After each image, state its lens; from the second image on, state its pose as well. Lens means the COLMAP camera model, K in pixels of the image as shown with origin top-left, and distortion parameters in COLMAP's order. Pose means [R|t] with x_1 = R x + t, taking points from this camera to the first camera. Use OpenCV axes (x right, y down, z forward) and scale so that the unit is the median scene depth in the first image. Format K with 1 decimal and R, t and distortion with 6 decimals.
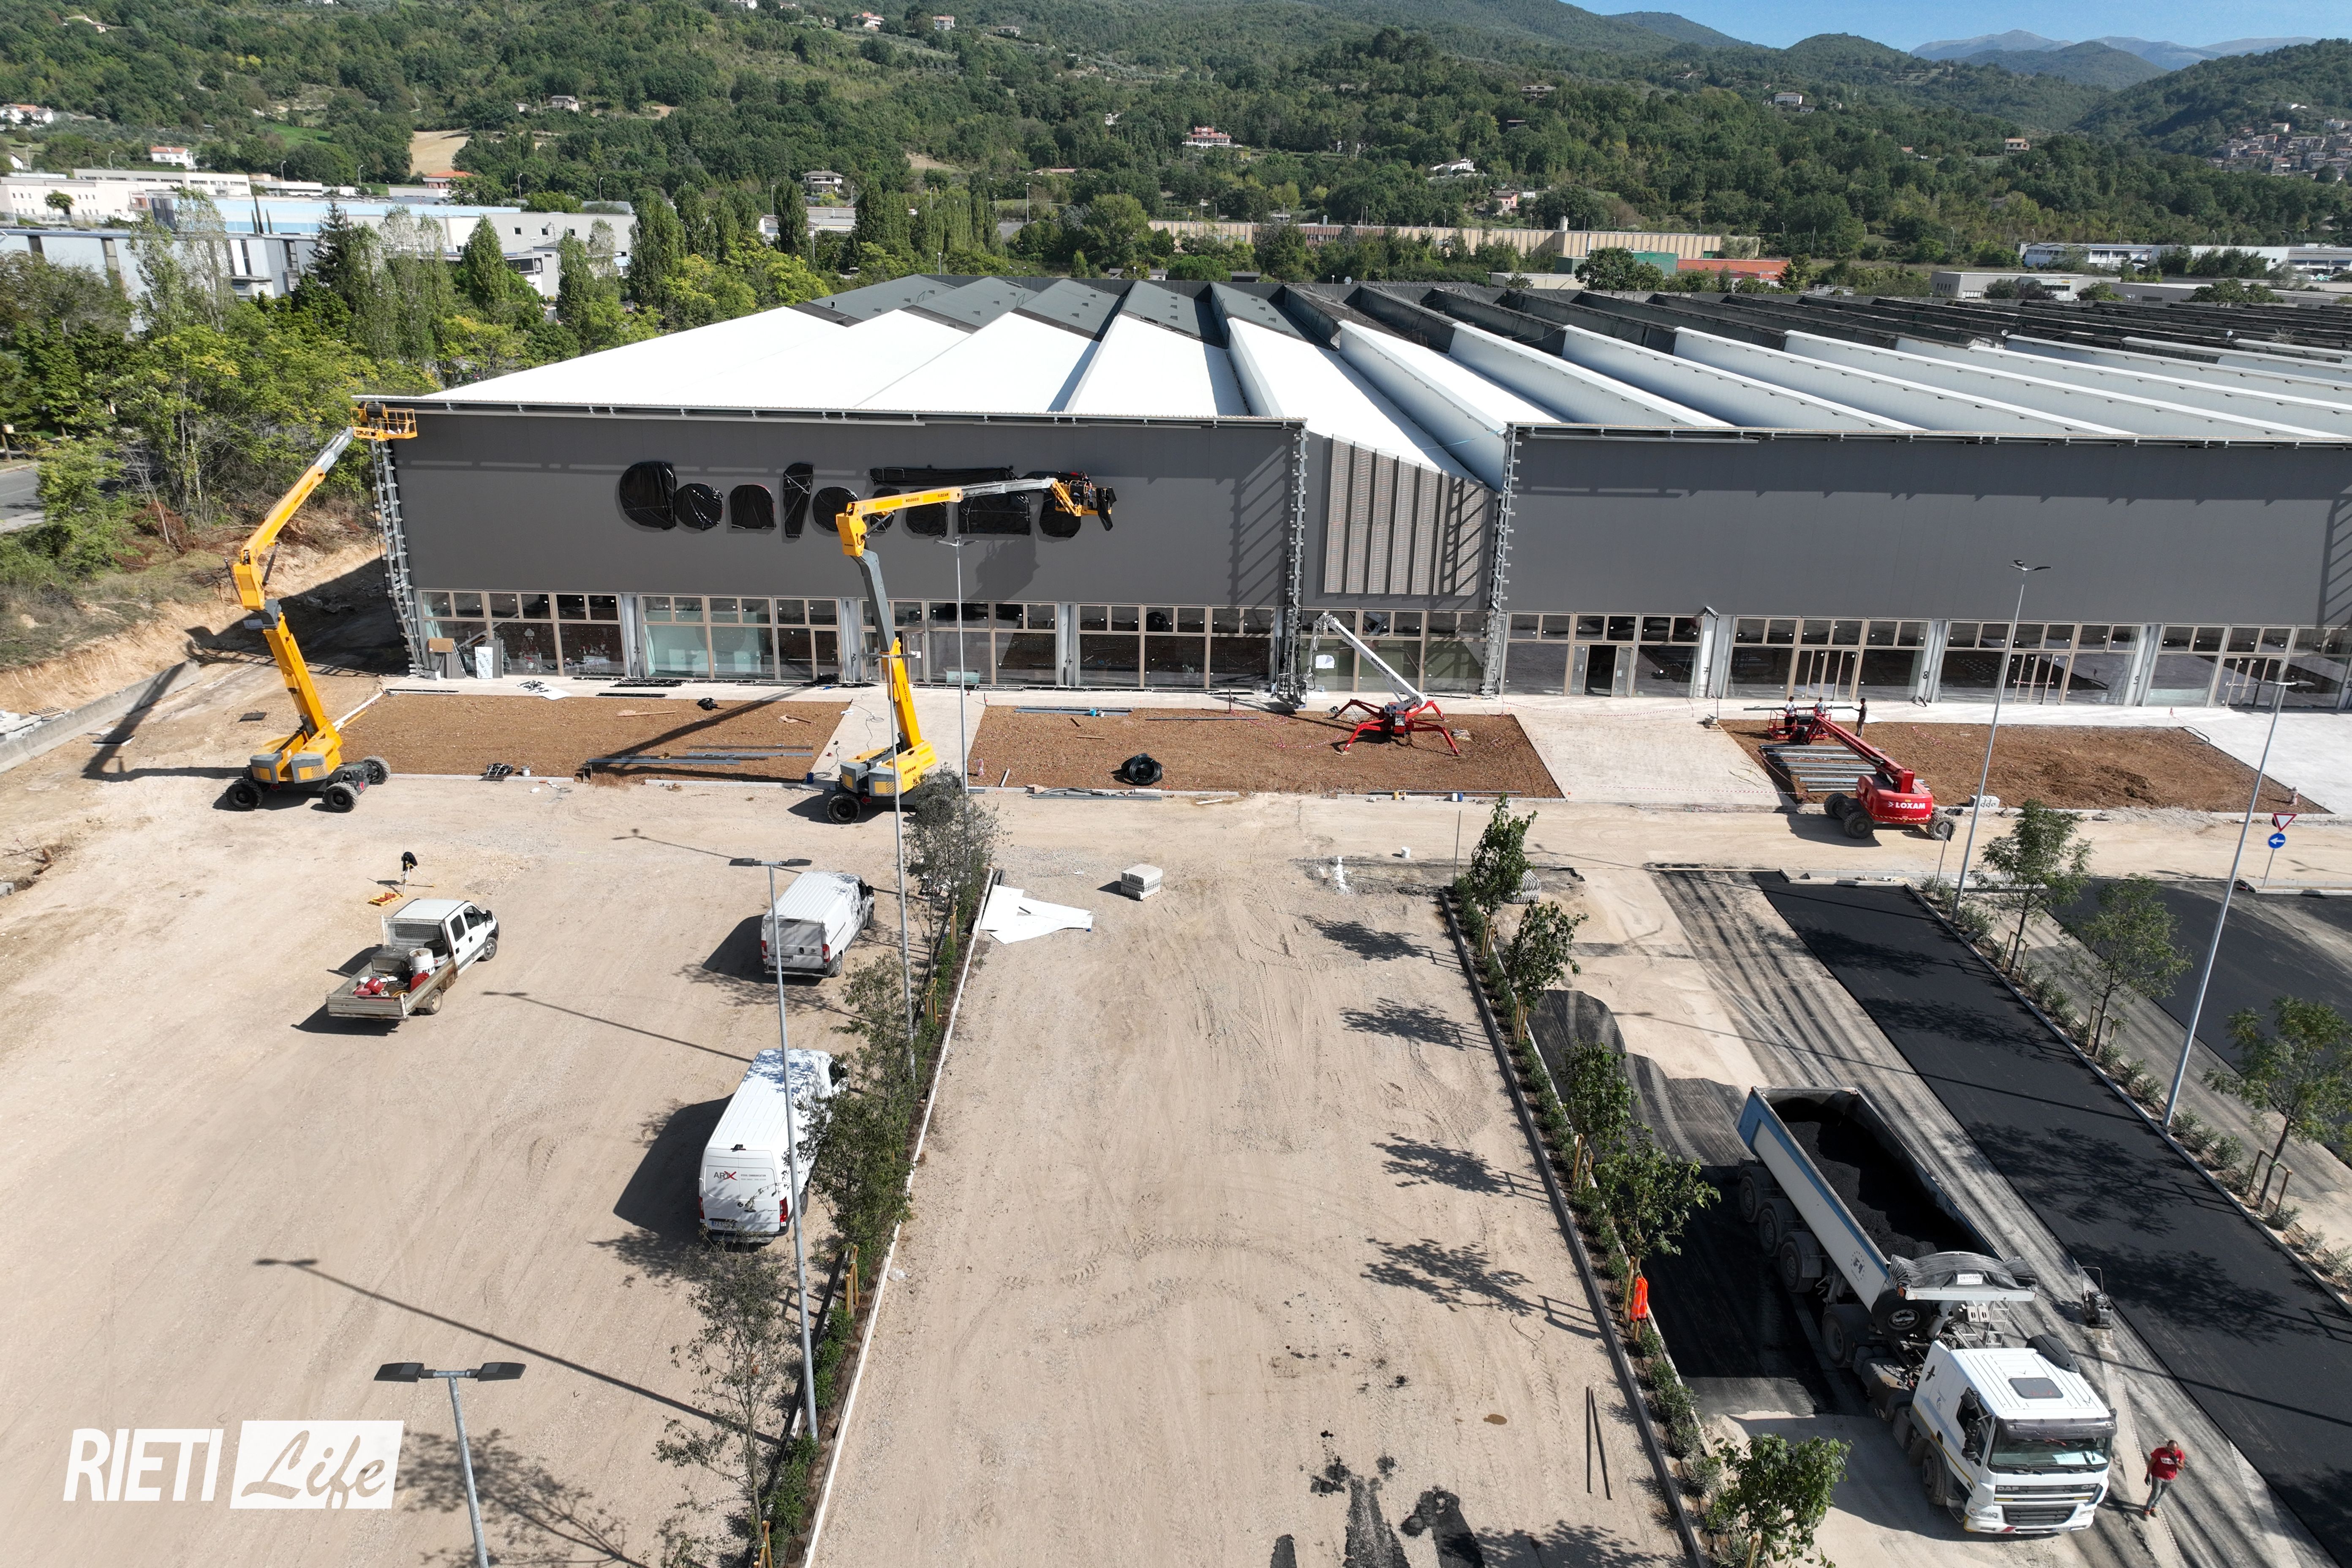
lens RADIAL K [[1674.0, 0, 1194.1], [0, 1674.0, 841.1], [0, 0, 1]] dist [-0.005963, 0.029049]
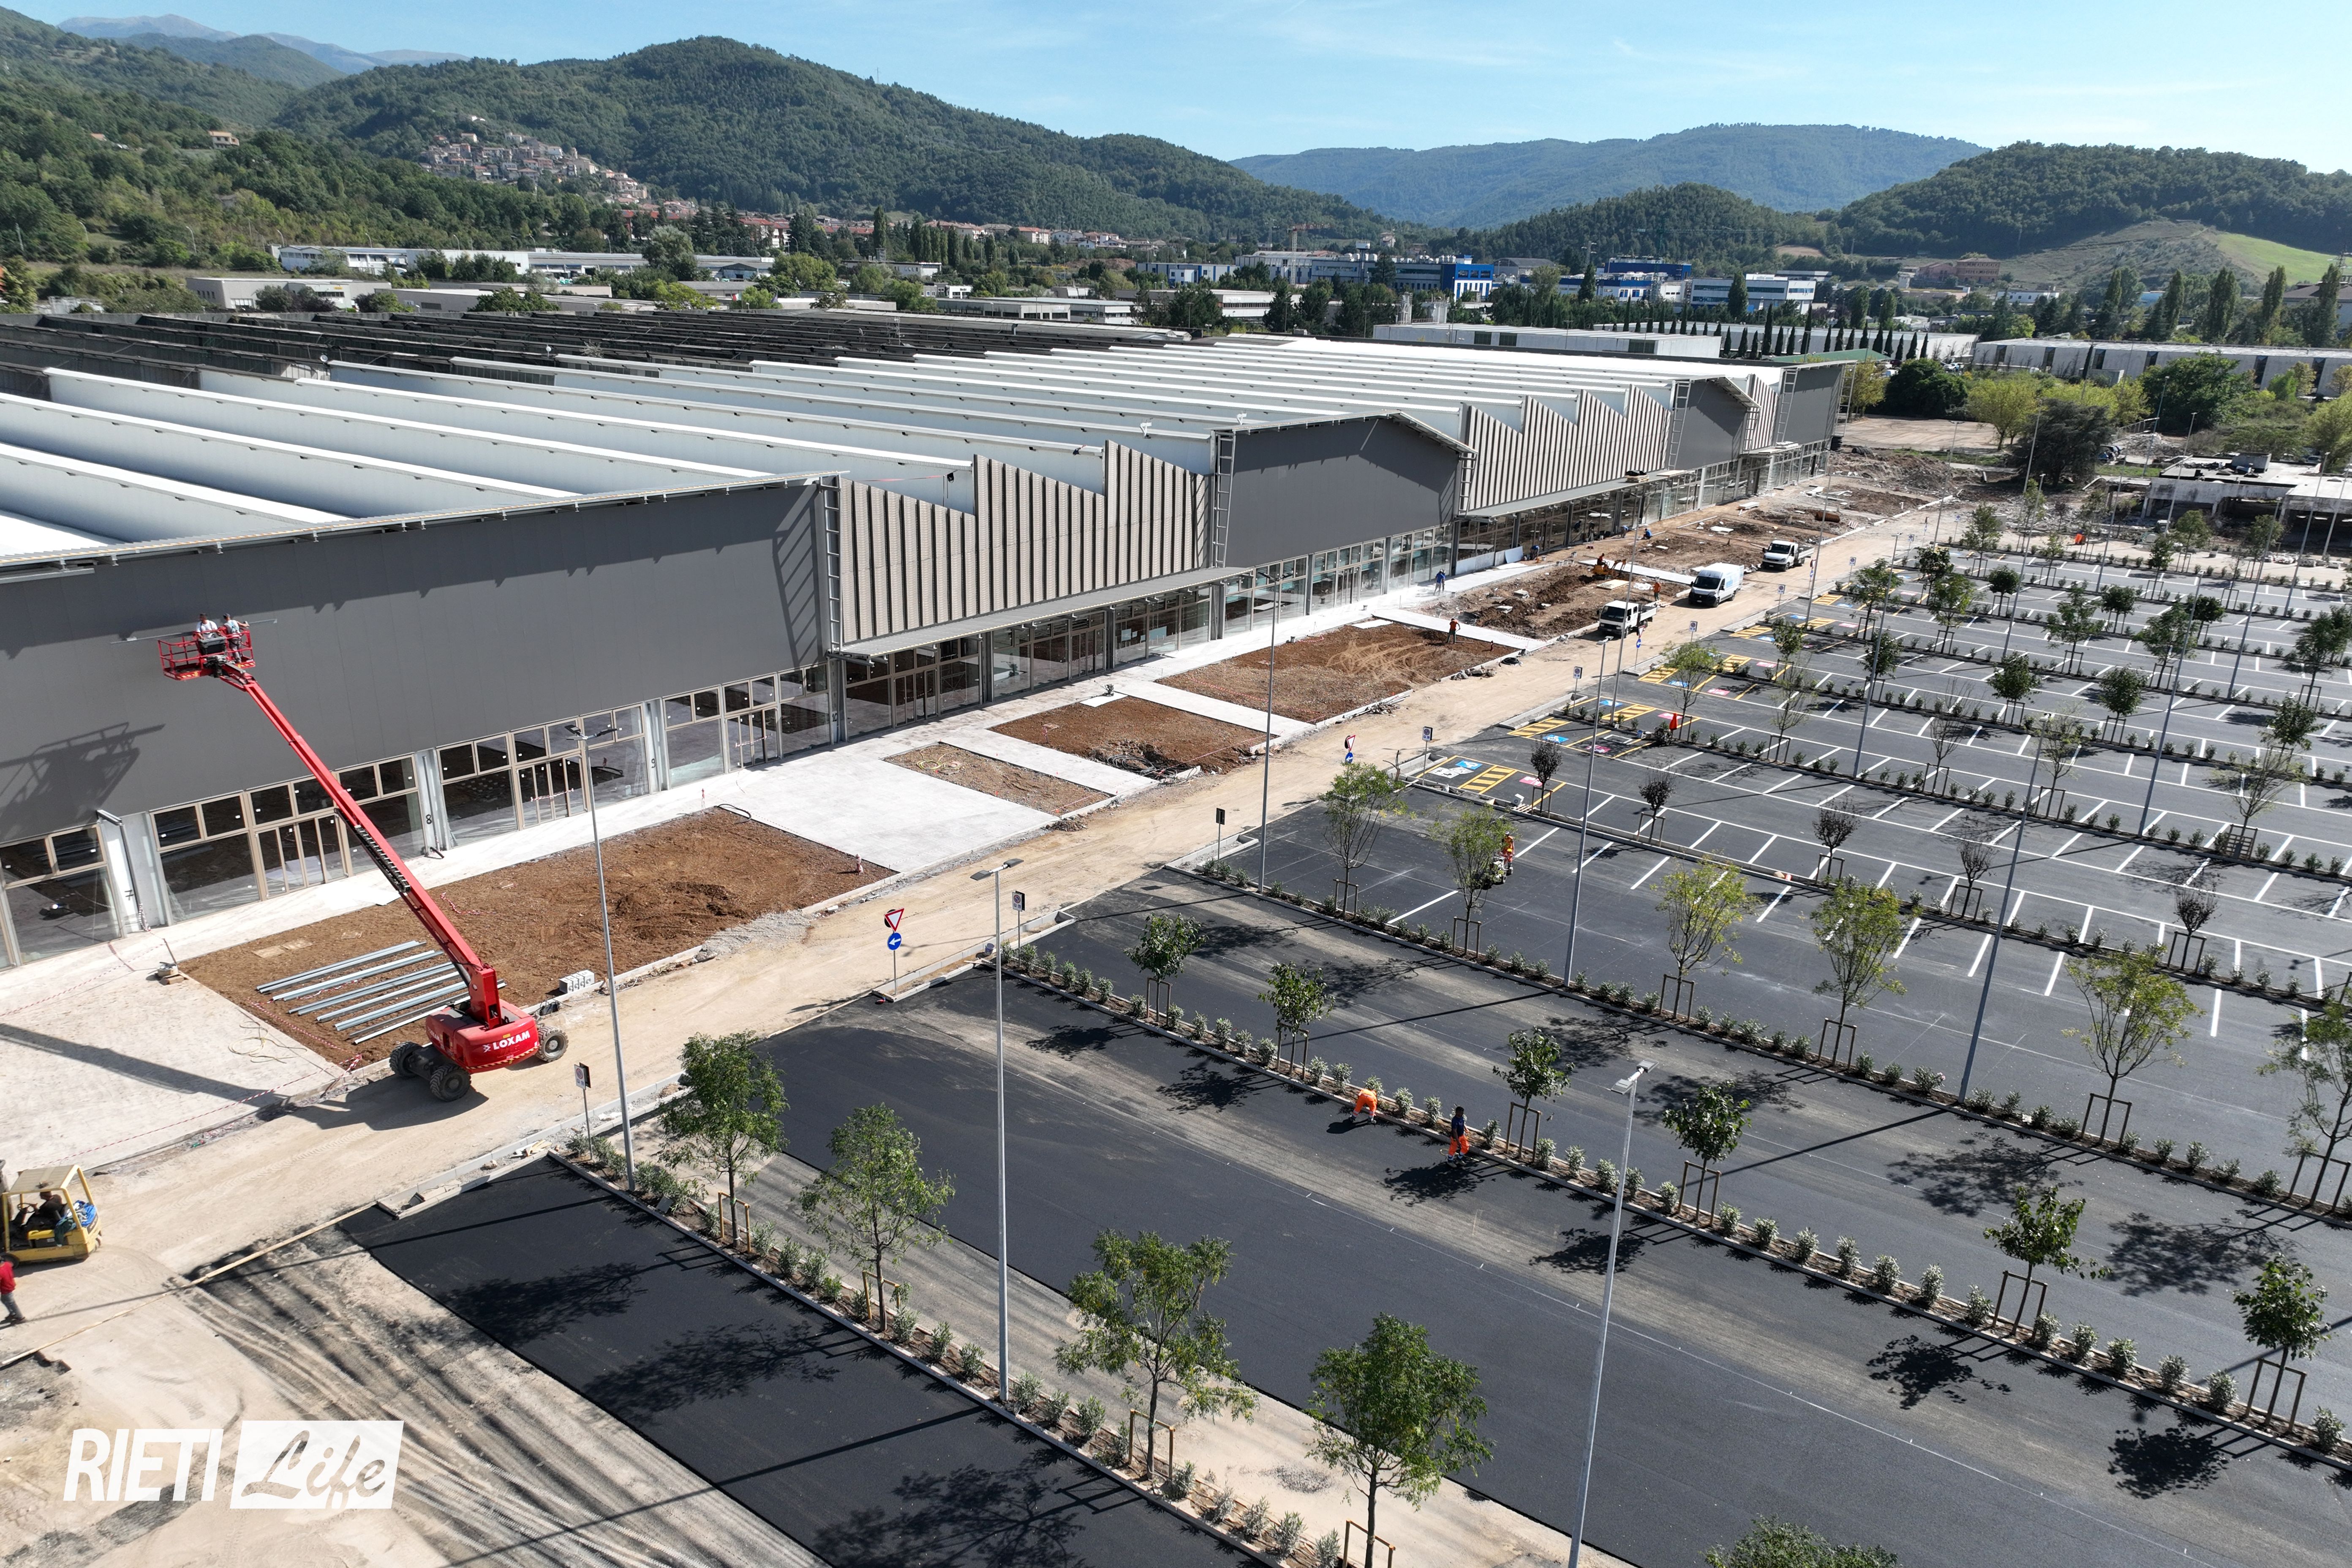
lens RADIAL K [[1674.0, 0, 1194.1], [0, 1674.0, 841.1], [0, 0, 1]] dist [-0.005963, 0.029049]
pose [[0.606694, -0.267017, 0.748748, 0.057233], [0.266157, 0.955767, 0.125182, -0.091537], [-0.749054, 0.123338, 0.650927, 0.207734]]
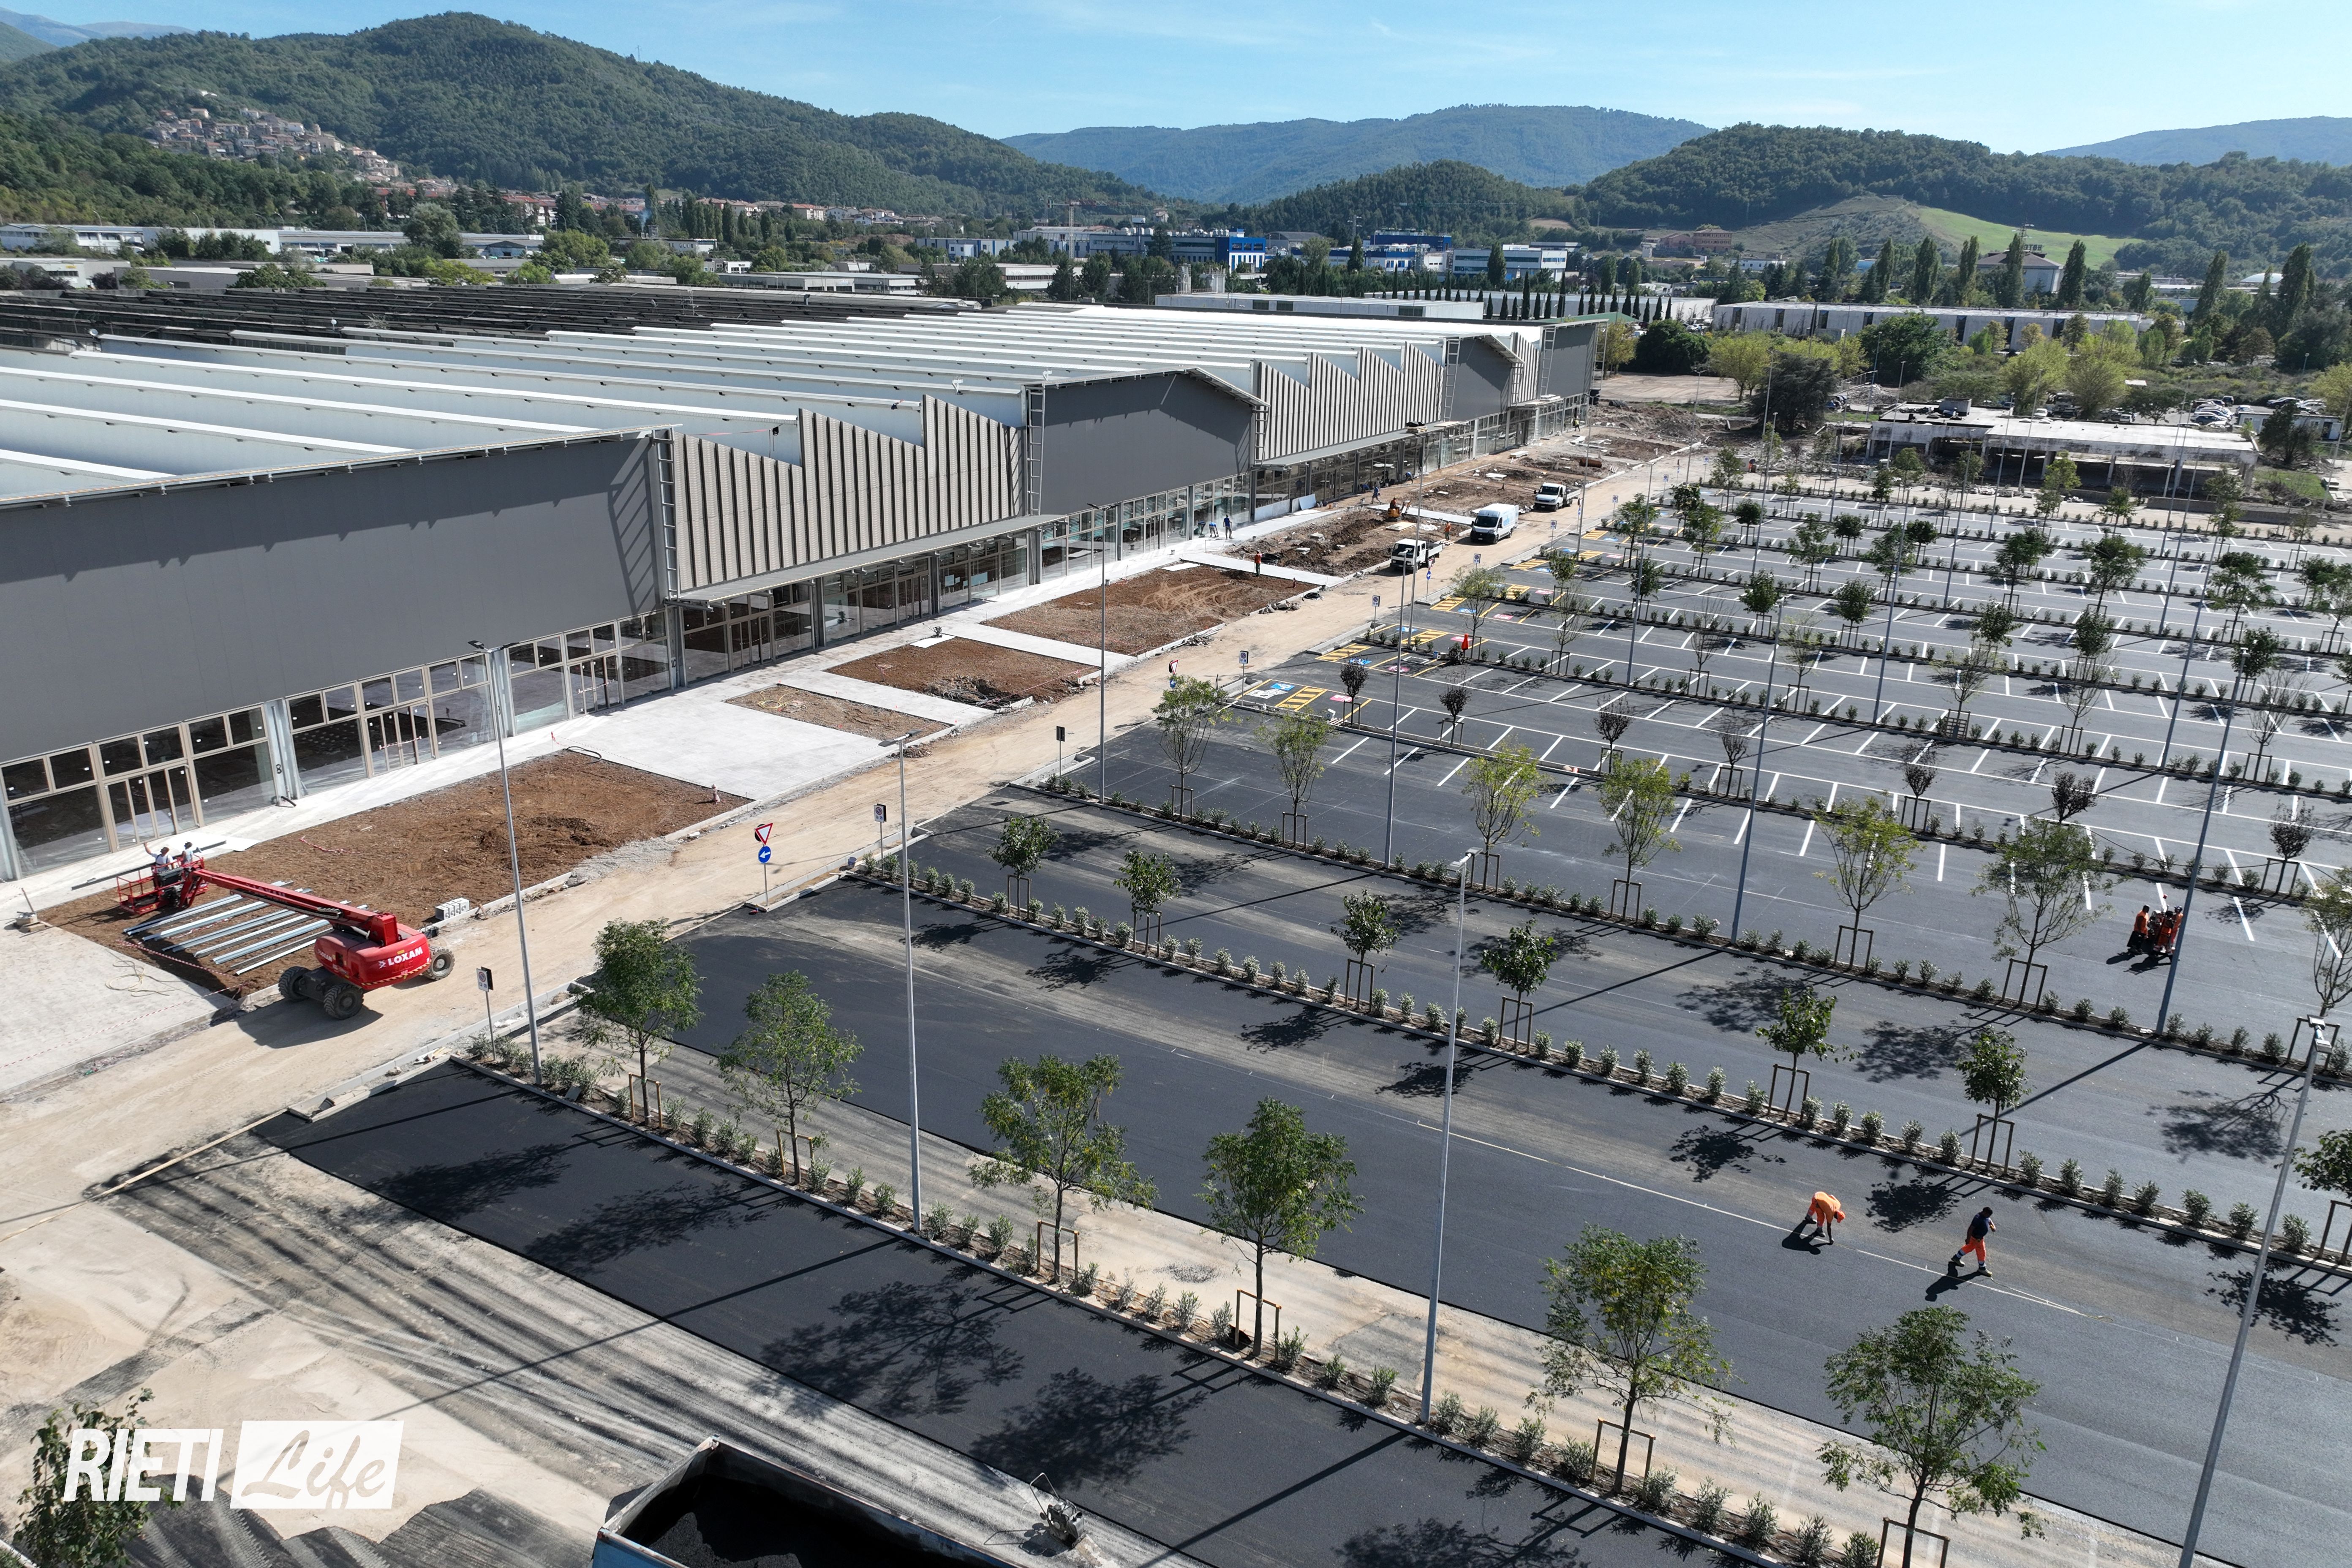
lens RADIAL K [[1670.8, 0, 1200.4], [0, 1670.8, 748.3], [0, 0, 1]] dist [-0.003520, 0.022567]
pose [[0.497247, -0.264375, 0.826348, -0.006132], [0.295683, 0.947063, 0.125072, -0.077566], [-0.815670, 0.182146, 0.549095, 0.191694]]
